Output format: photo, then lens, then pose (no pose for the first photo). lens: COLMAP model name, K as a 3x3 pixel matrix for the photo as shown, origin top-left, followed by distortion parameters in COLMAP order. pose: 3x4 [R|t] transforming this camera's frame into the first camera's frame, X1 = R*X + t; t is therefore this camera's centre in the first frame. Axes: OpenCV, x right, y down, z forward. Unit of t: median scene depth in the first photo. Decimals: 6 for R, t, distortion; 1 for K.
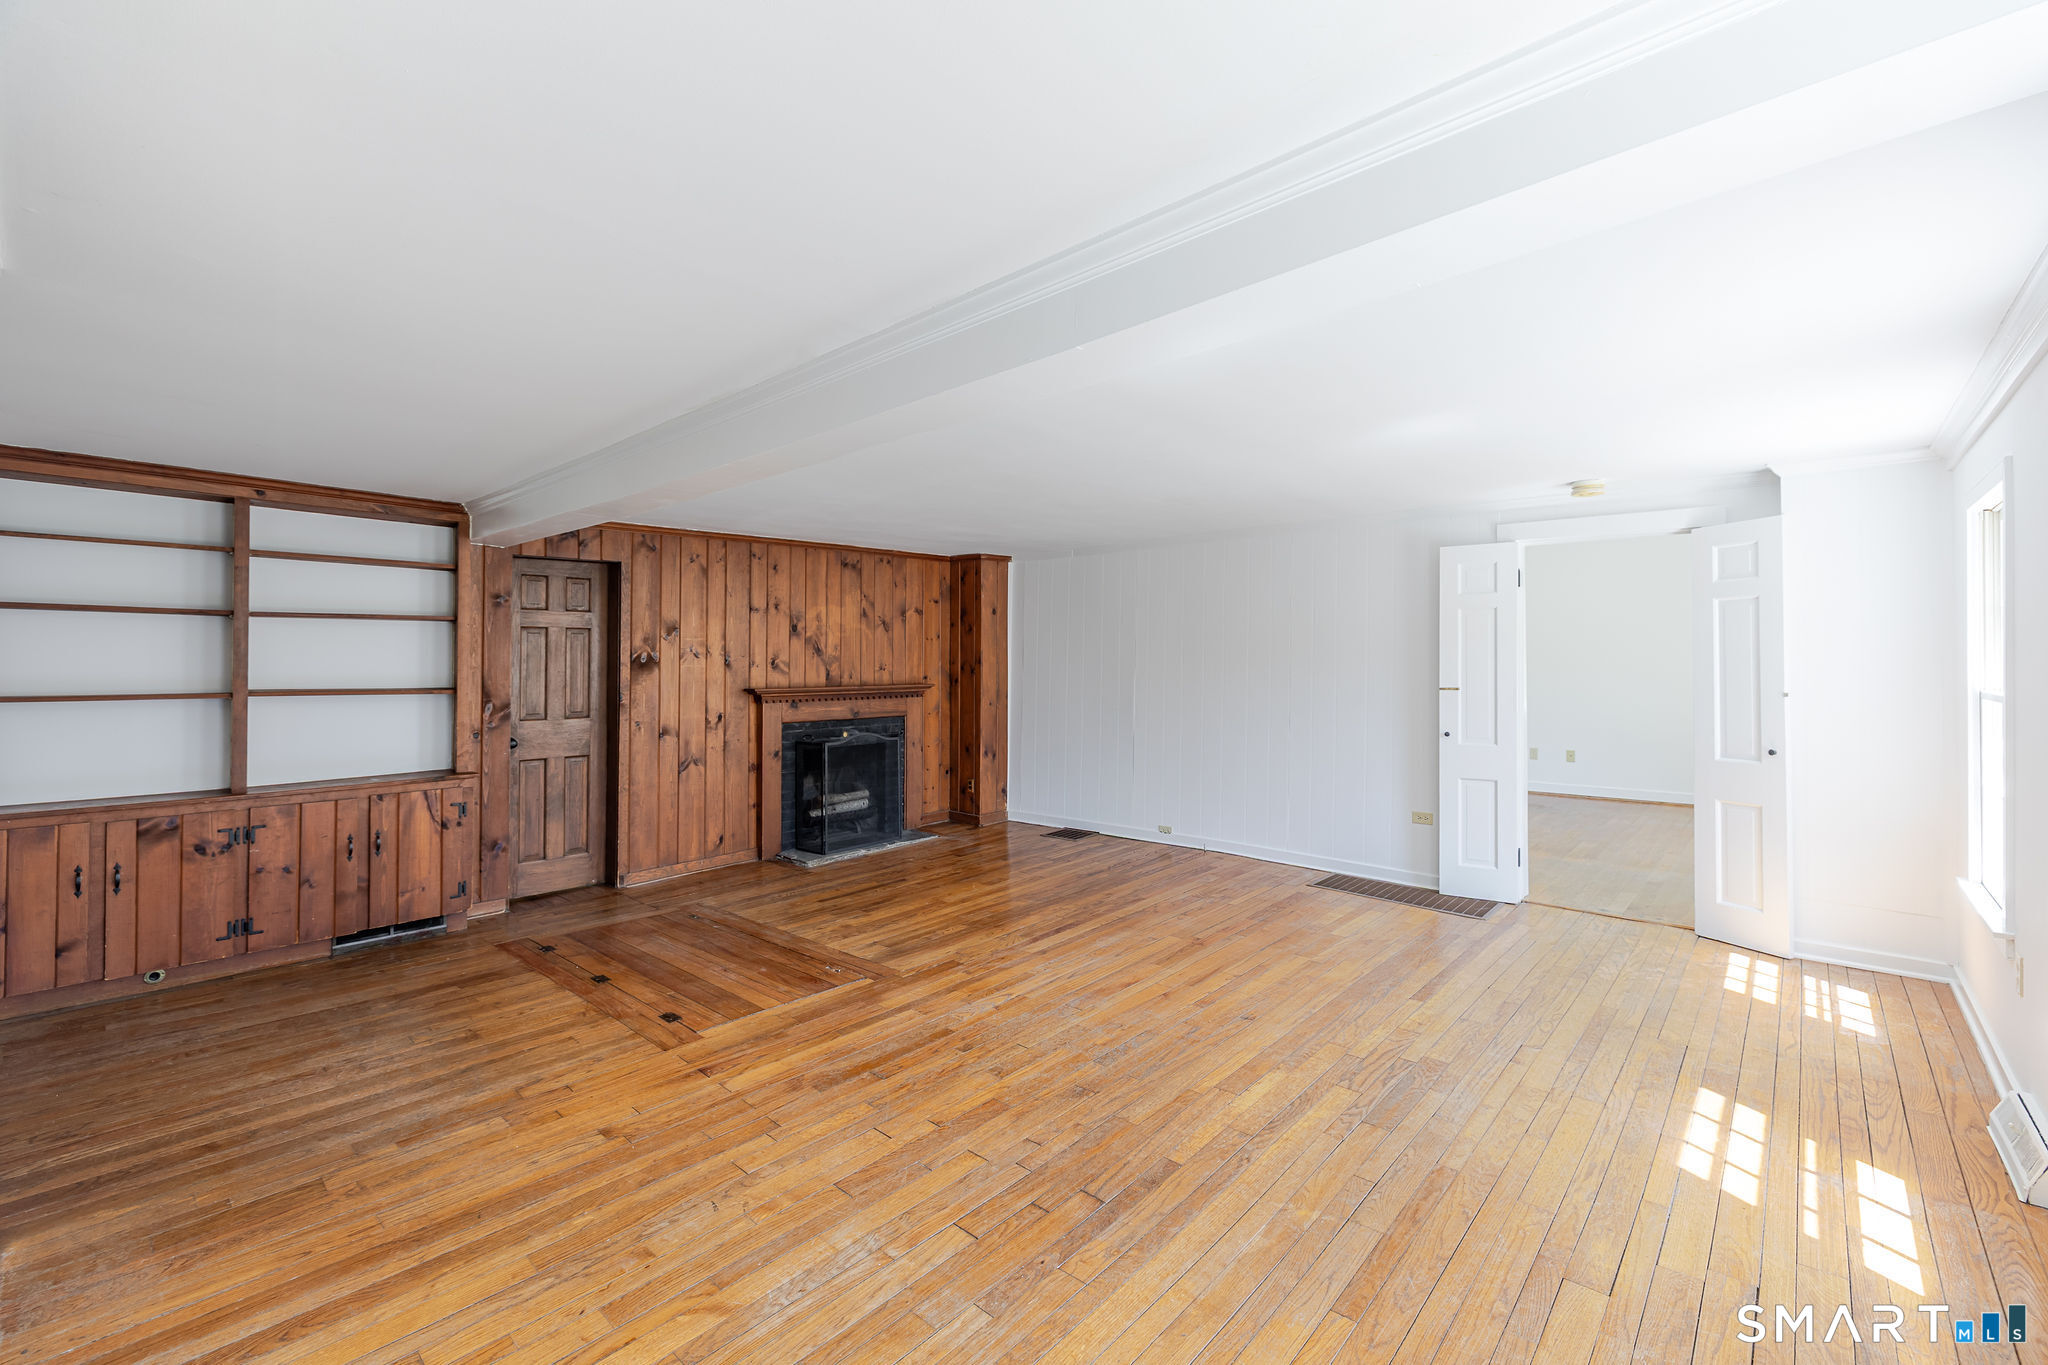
lens RADIAL K [[862.3, 0, 1028.1], [0, 862.3, 651.3], [0, 0, 1]] dist [0.000501, -0.002112]
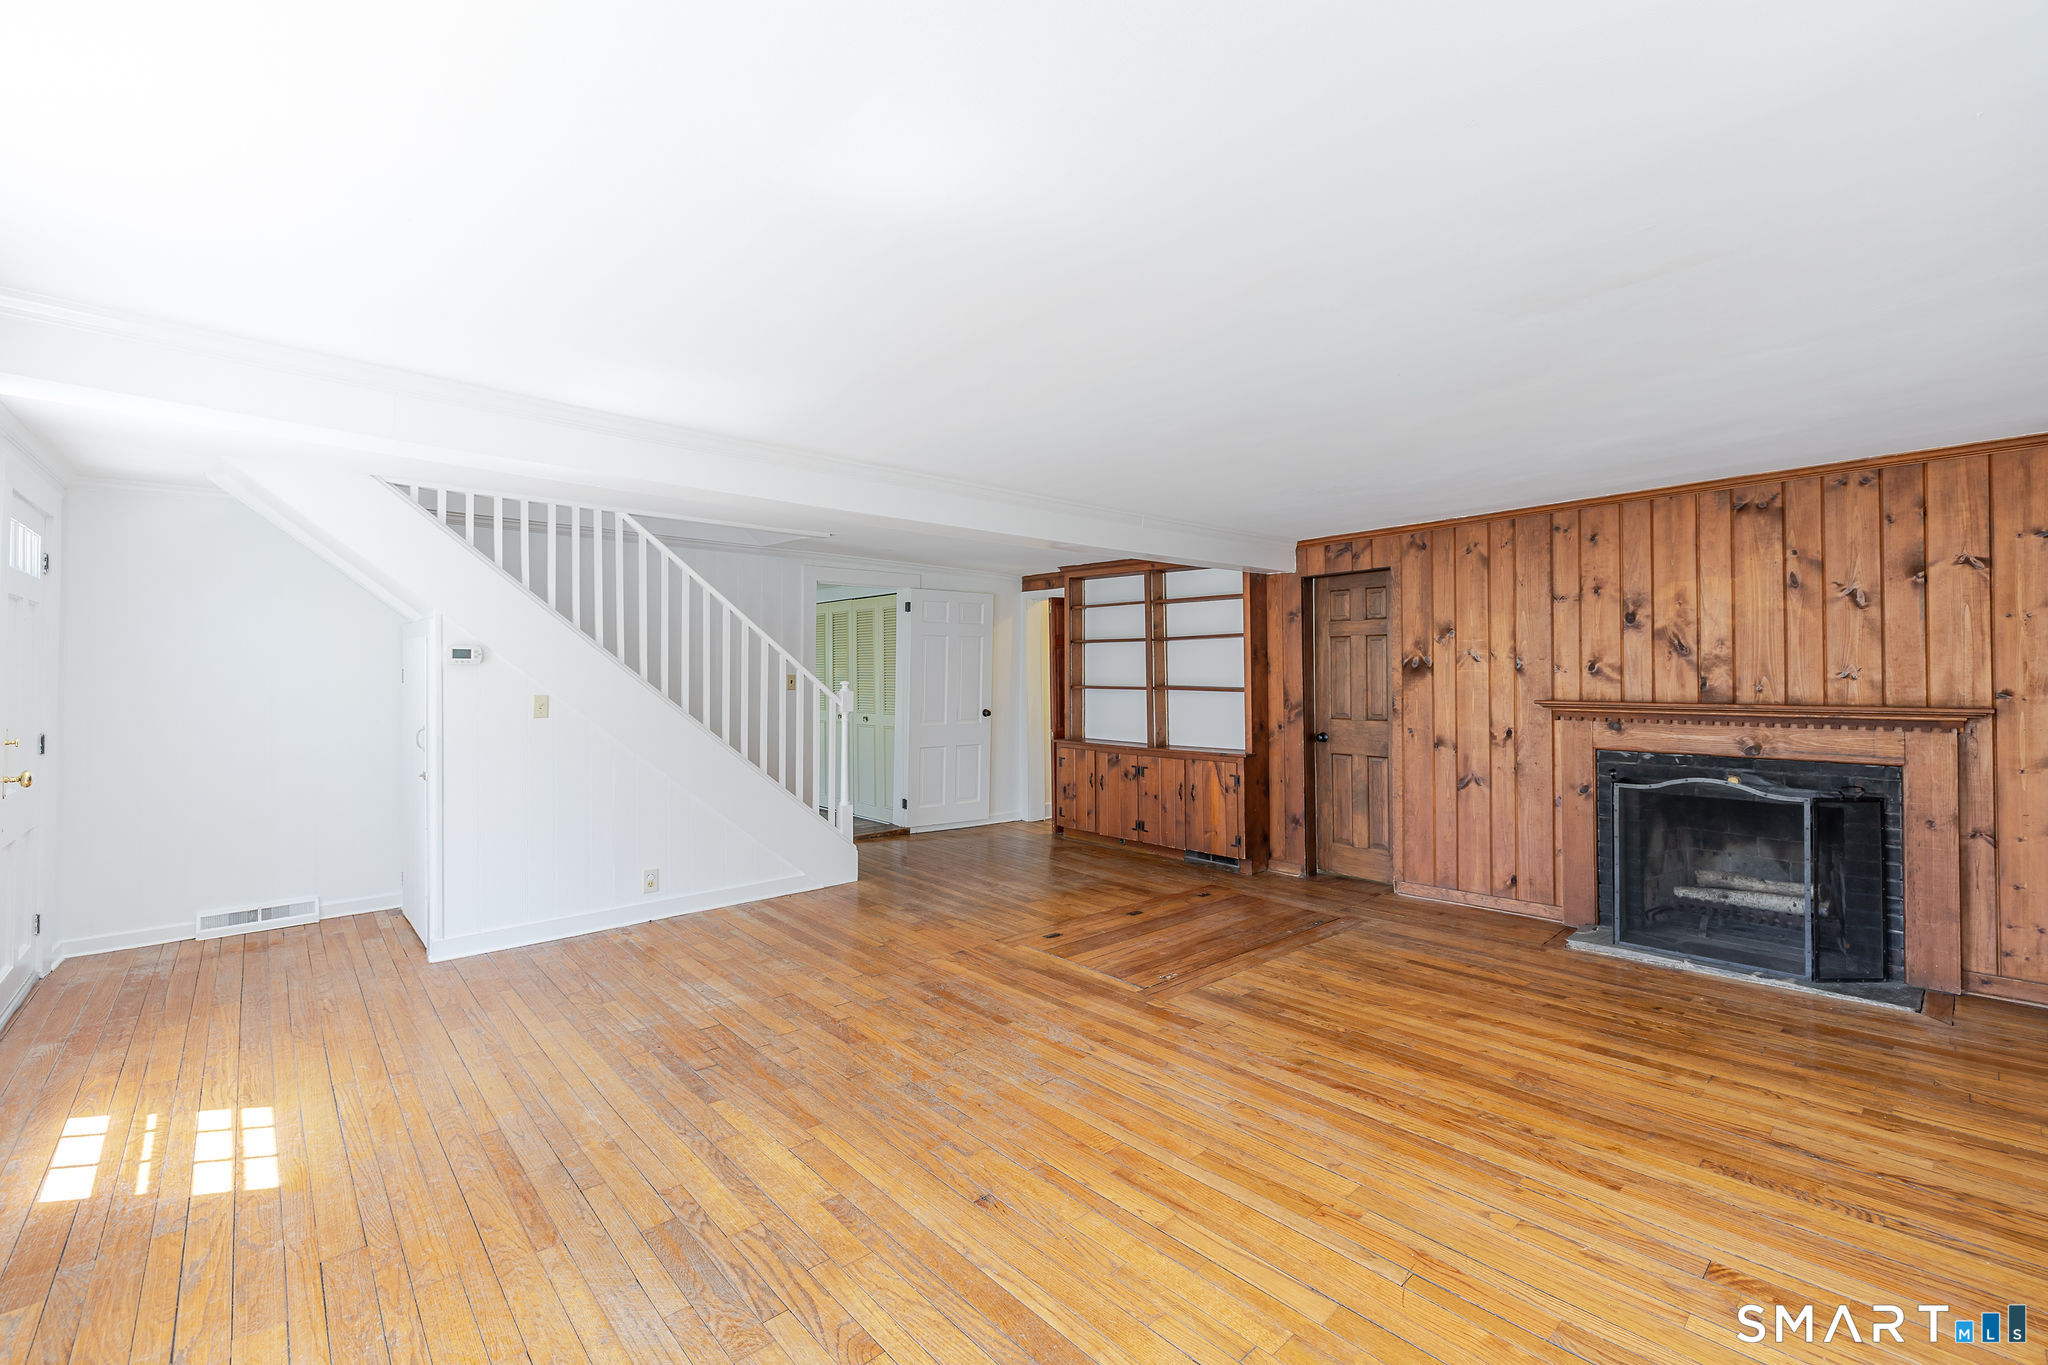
lens RADIAL K [[862.3, 0, 1026.8], [0, 862.3, 665.5], [0, 0, 1]] dist [0.000501, -0.002112]
pose [[-0.101132, -0.004978, -0.994861, 0.699214], [0.017020, 0.999832, -0.006734, 0.012564], [0.994727, -0.017614, -0.101031, 0.842909]]
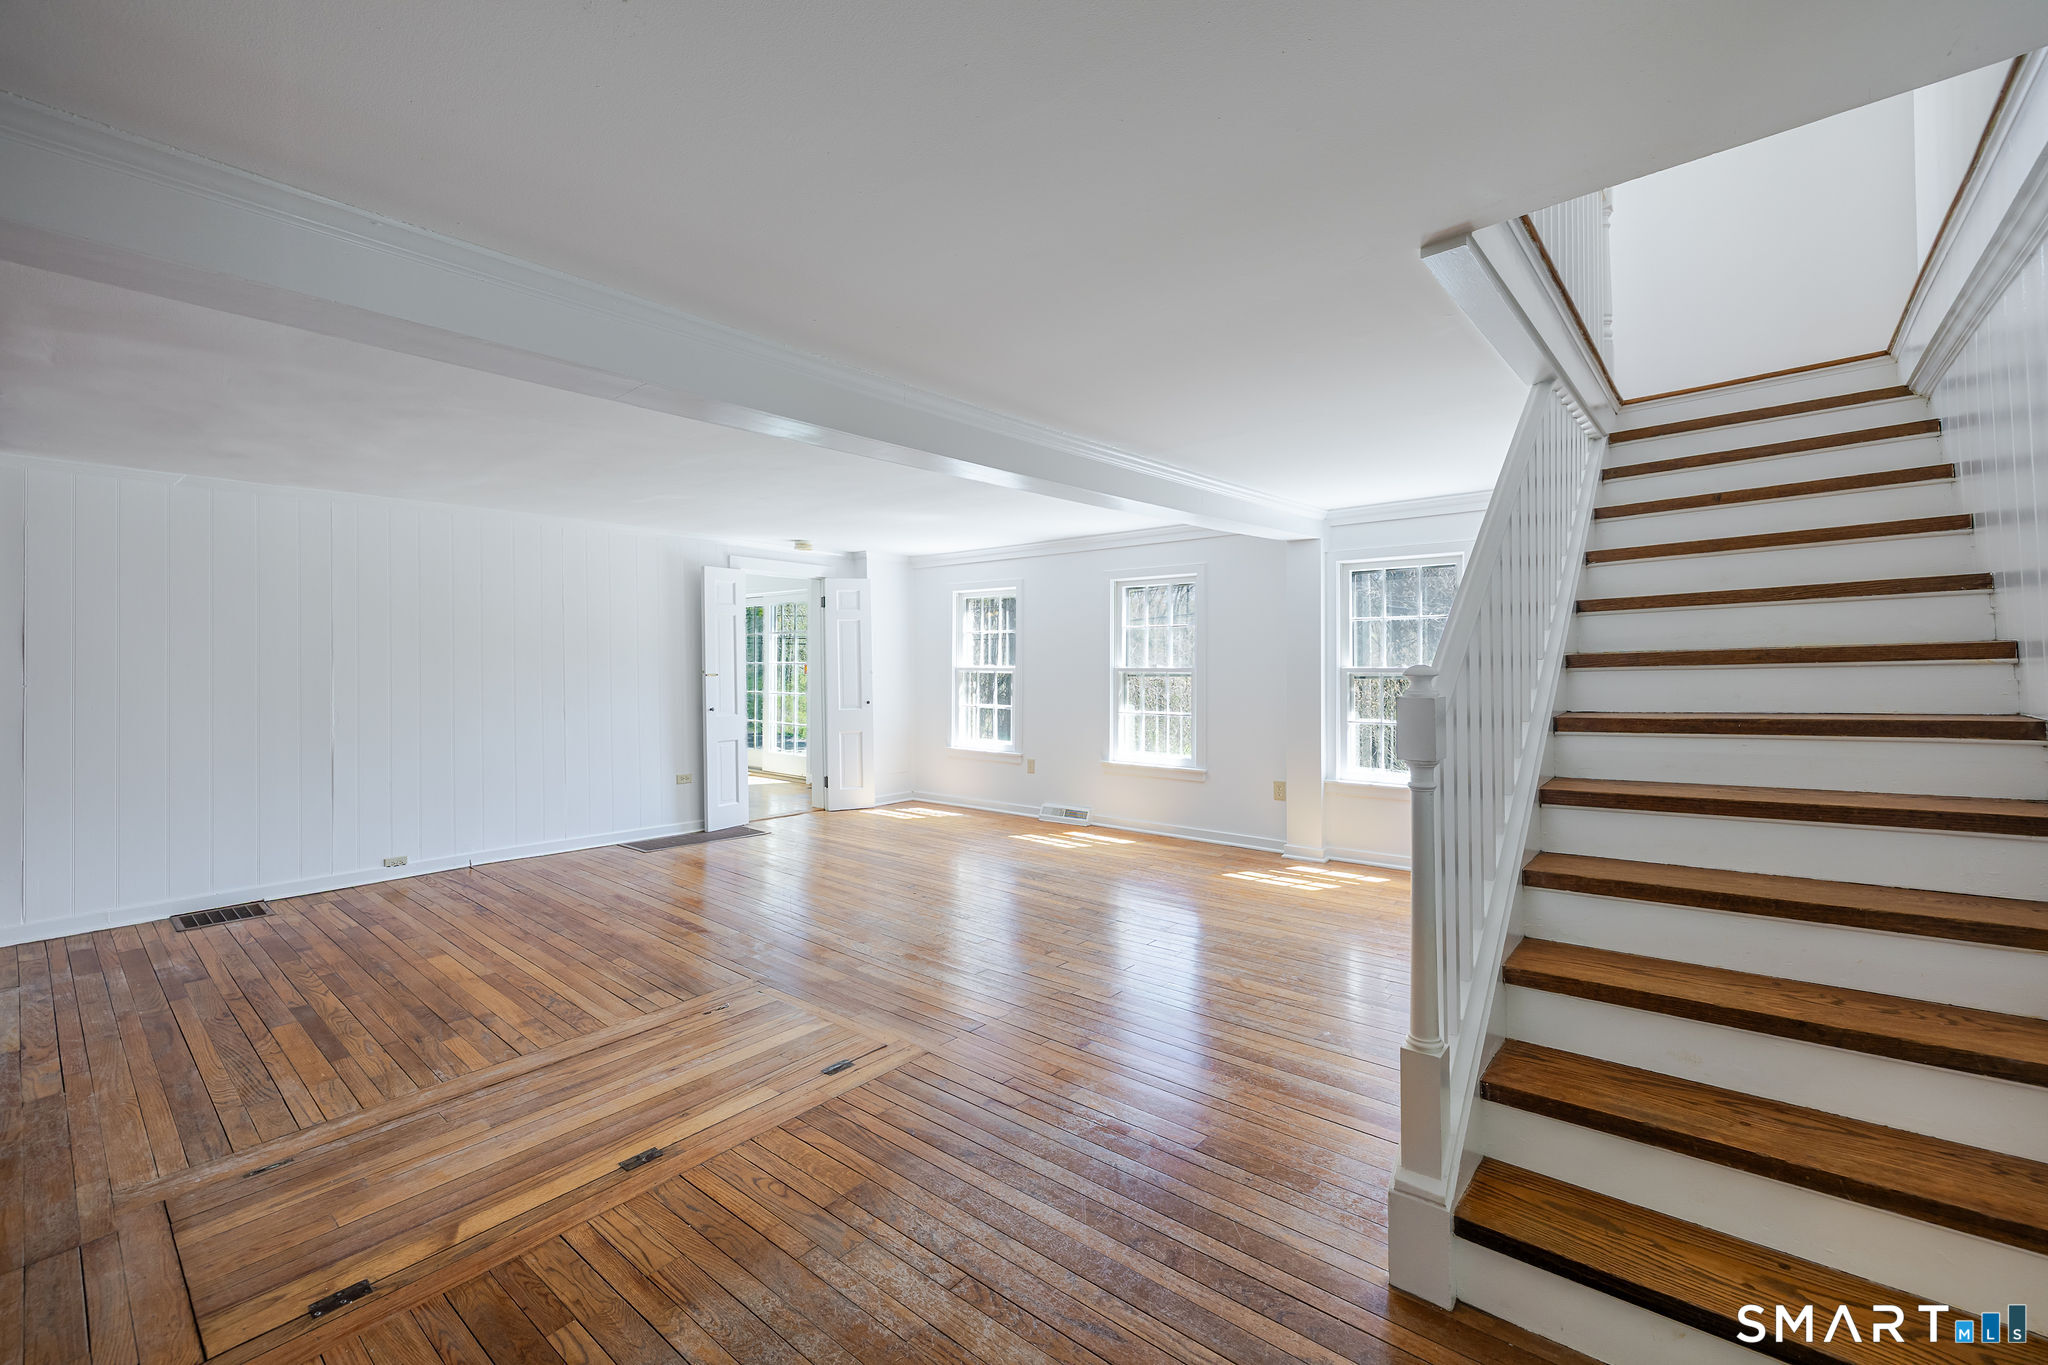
lens RADIAL K [[862.3, 0, 1020.3], [0, 862.3, 662.1], [0, 0, 1]] dist [0.000501, -0.002112]
pose [[-0.023782, -0.000858, 0.999717, -0.959444], [-0.009345, 0.999956, 0.000636, 0.022496], [-0.999673, -0.009327, -0.023789, 0.647842]]
